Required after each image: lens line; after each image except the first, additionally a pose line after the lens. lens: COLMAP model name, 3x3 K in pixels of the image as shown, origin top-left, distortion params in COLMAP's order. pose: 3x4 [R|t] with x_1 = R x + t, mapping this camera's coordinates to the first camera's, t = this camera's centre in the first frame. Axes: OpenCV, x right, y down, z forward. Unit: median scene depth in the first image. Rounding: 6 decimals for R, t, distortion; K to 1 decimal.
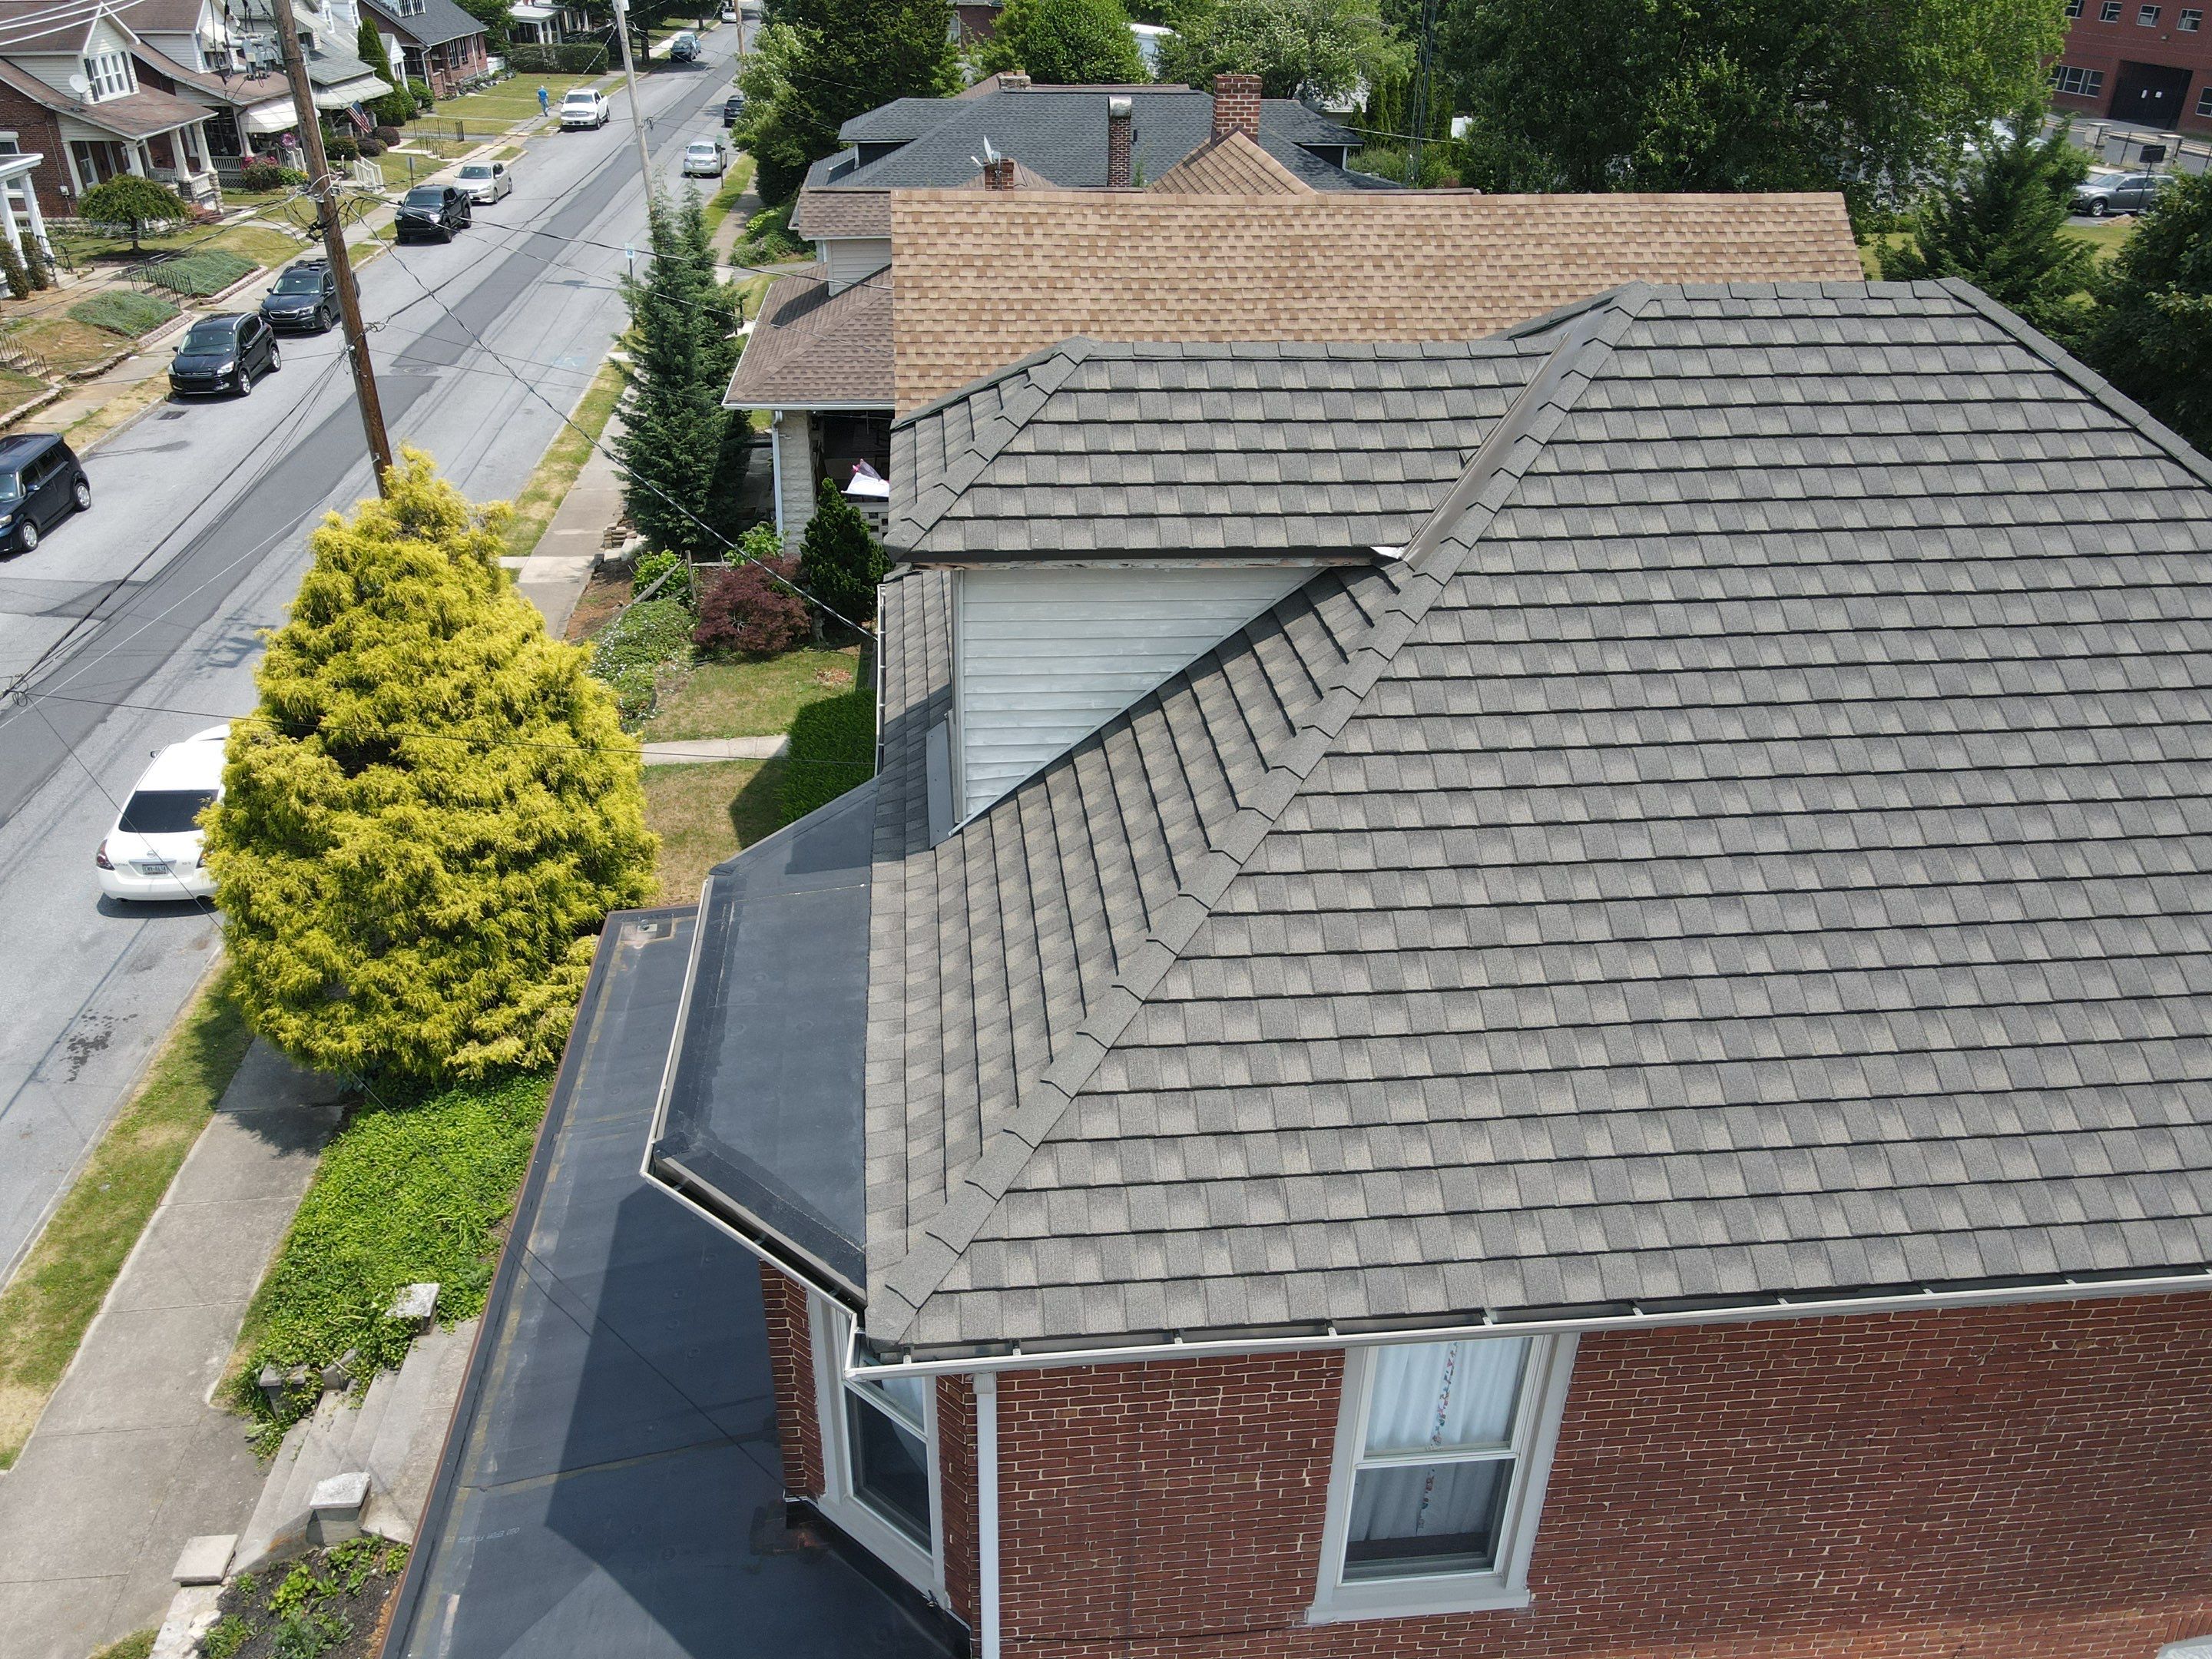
lens RADIAL K [[1617.2, 0, 1093.6], [0, 1617.2, 848.7], [0, 0, 1]] dist [0.007934, 0.009954]
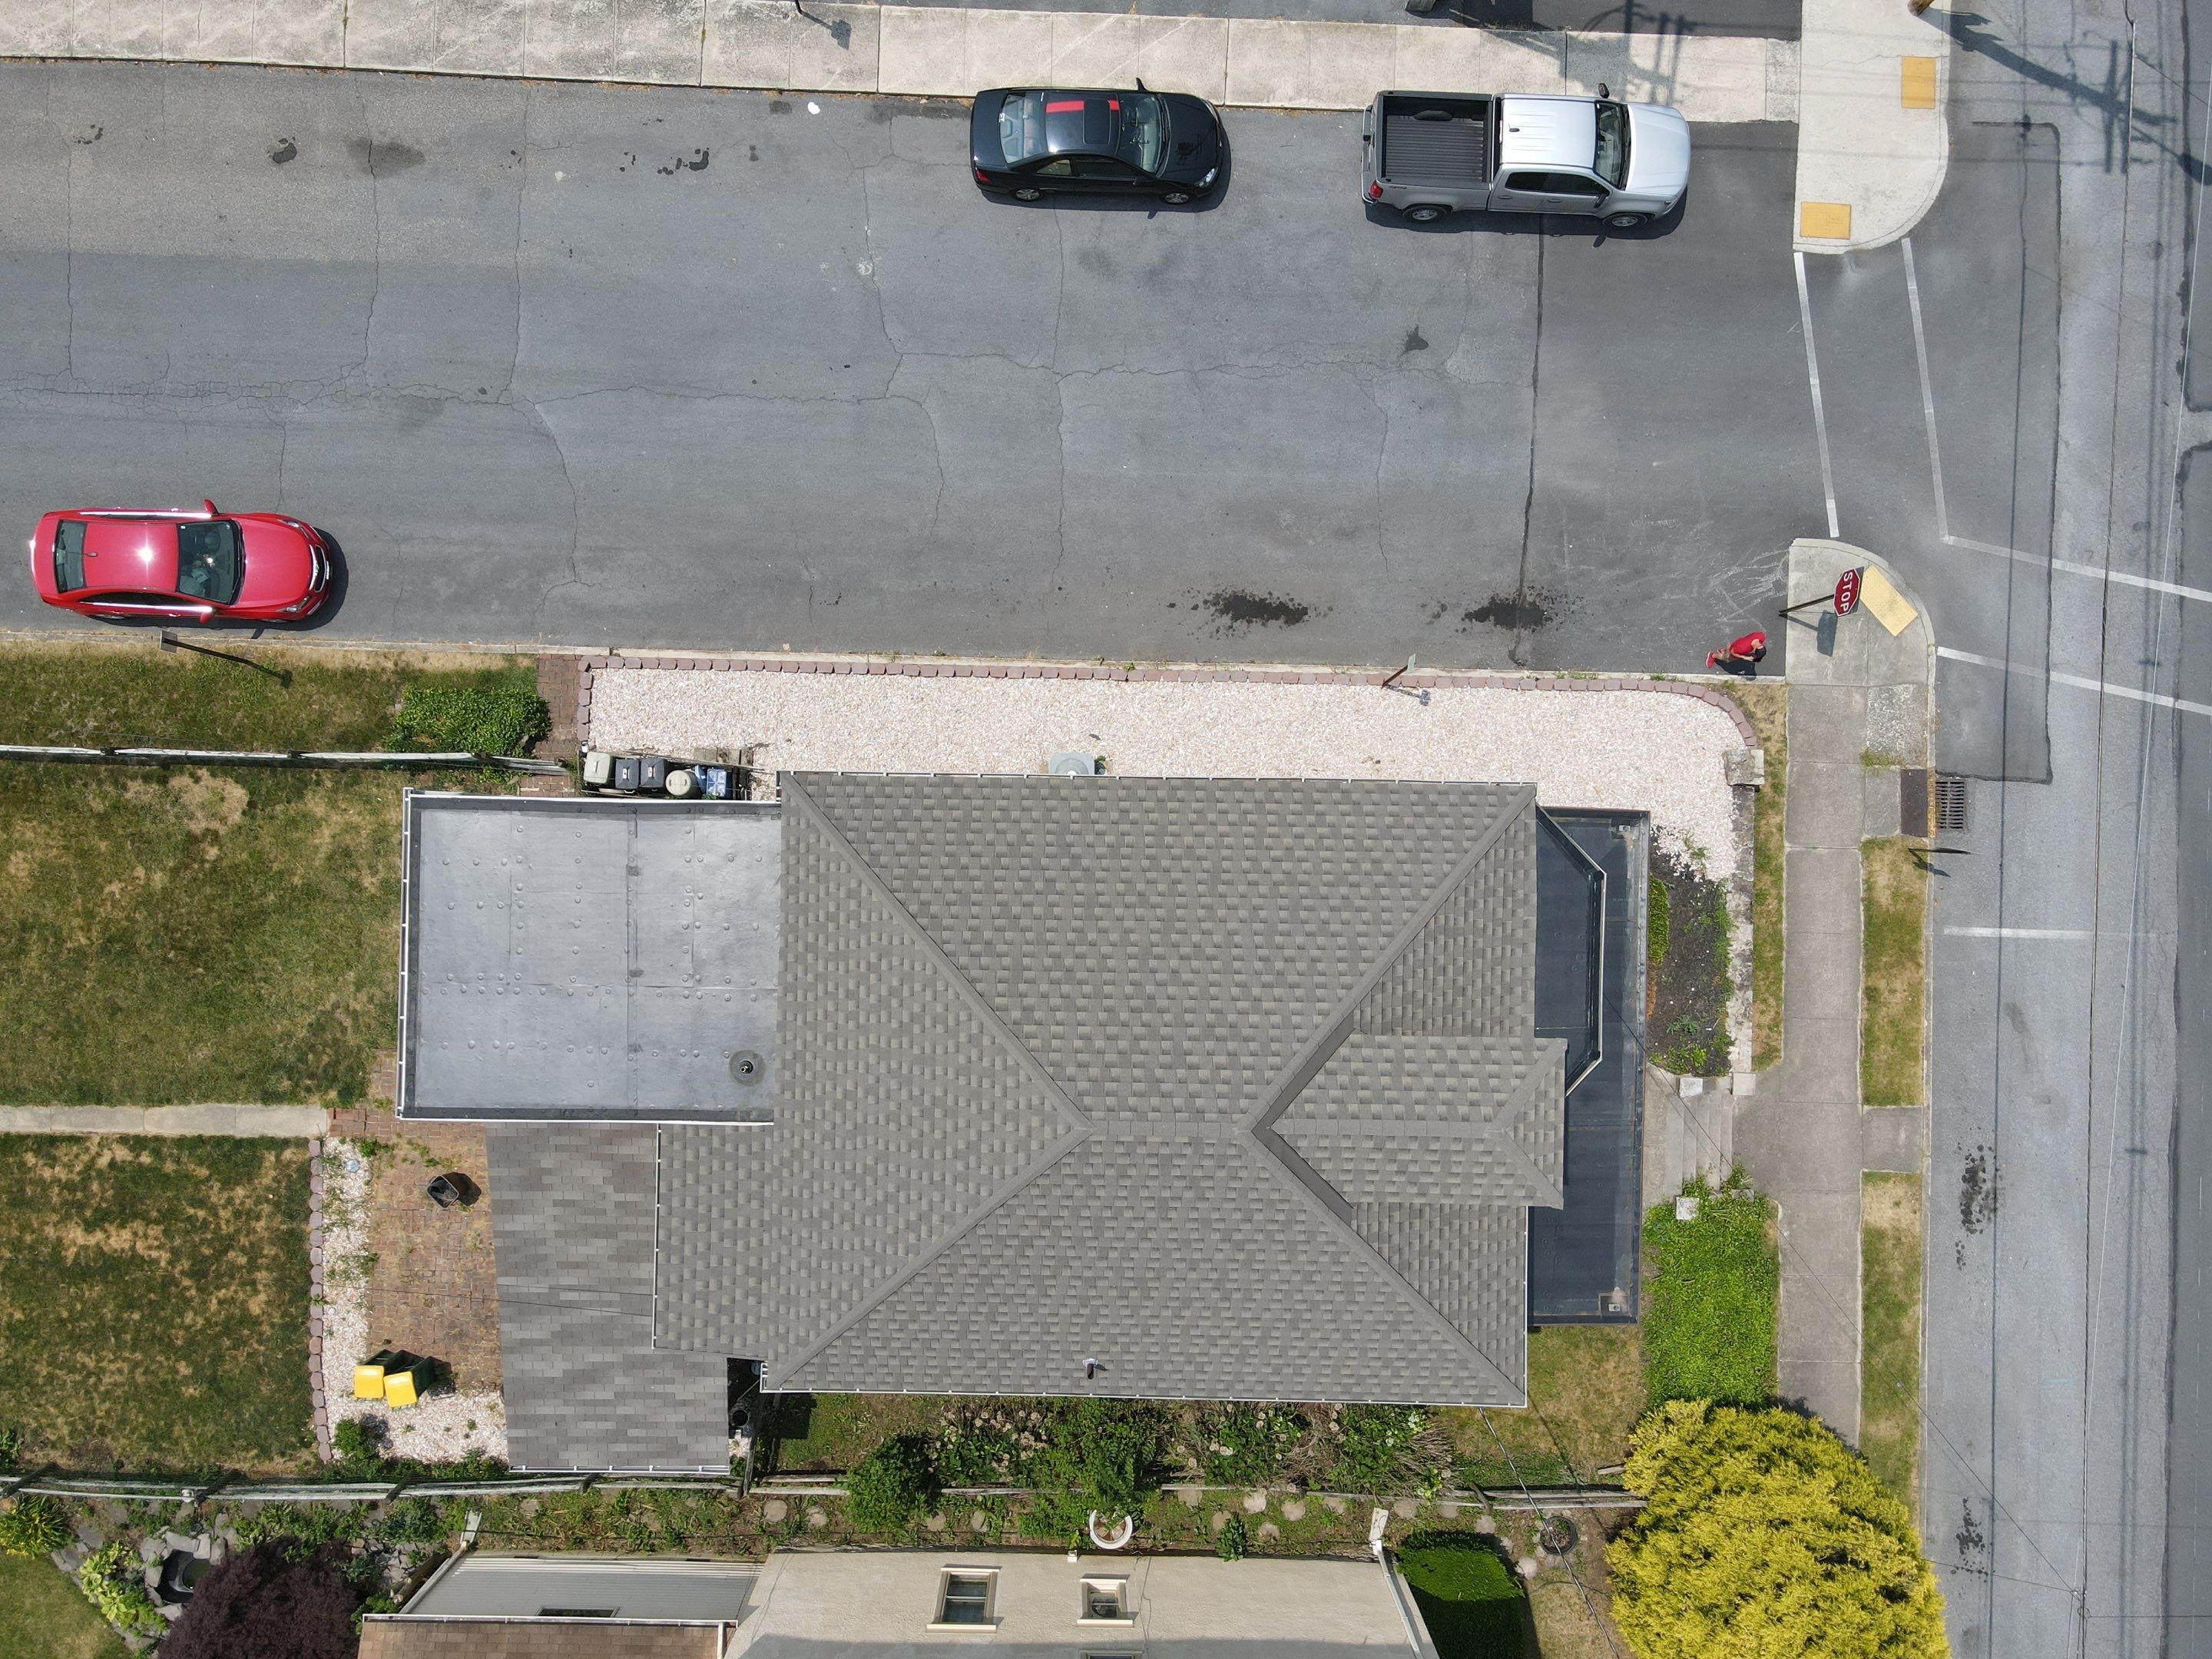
lens RADIAL K [[1617.2, 0, 1093.4], [0, 1617.2, 832.4], [0, 0, 1]] dist [0.007934, 0.009954]
pose [[-0.992358, -0.120247, -0.027694, 0.311213], [0.035304, -0.491731, 0.870031, -0.988360], [-0.118237, 0.862404, 0.492218, -0.184859]]
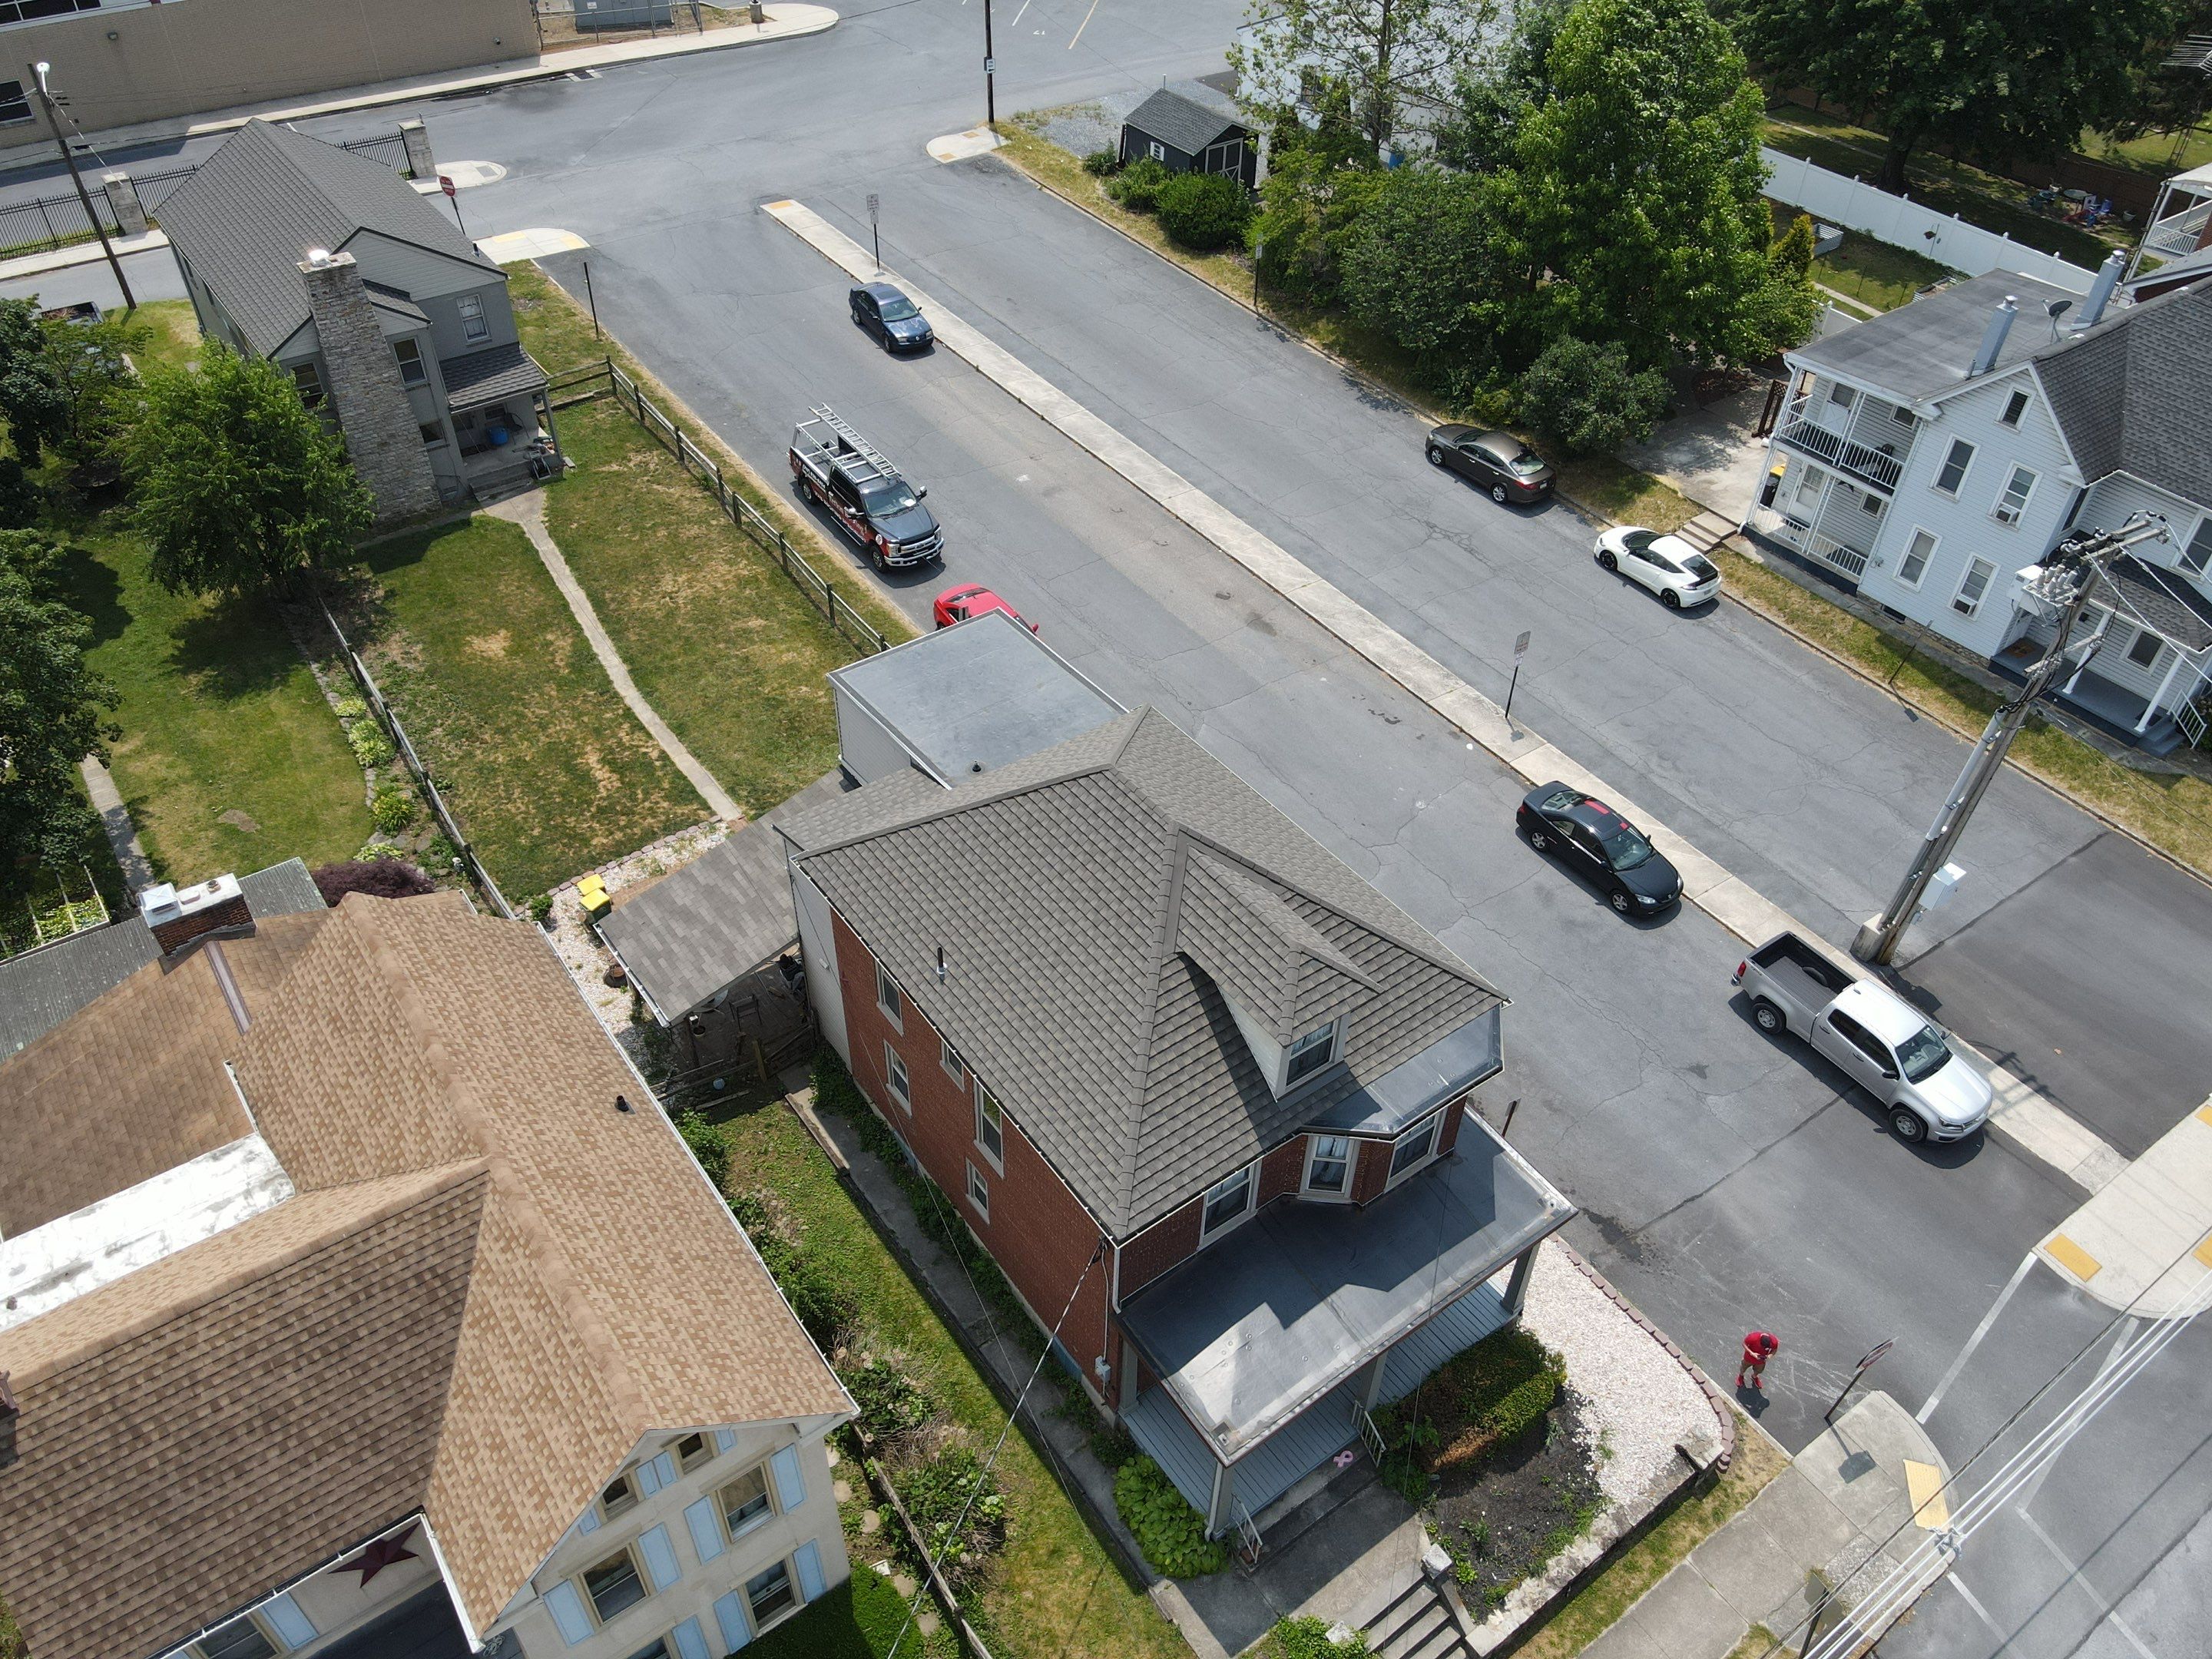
lens RADIAL K [[1617.2, 0, 1097.1], [0, 1617.2, 835.9], [0, 0, 1]] dist [0.007934, 0.009954]
pose [[-0.502231, -0.599151, 0.623524, -0.727354], [0.409660, 0.470157, 0.781749, -1.345338], [-0.761540, 0.648051, 0.009321, 0.533700]]
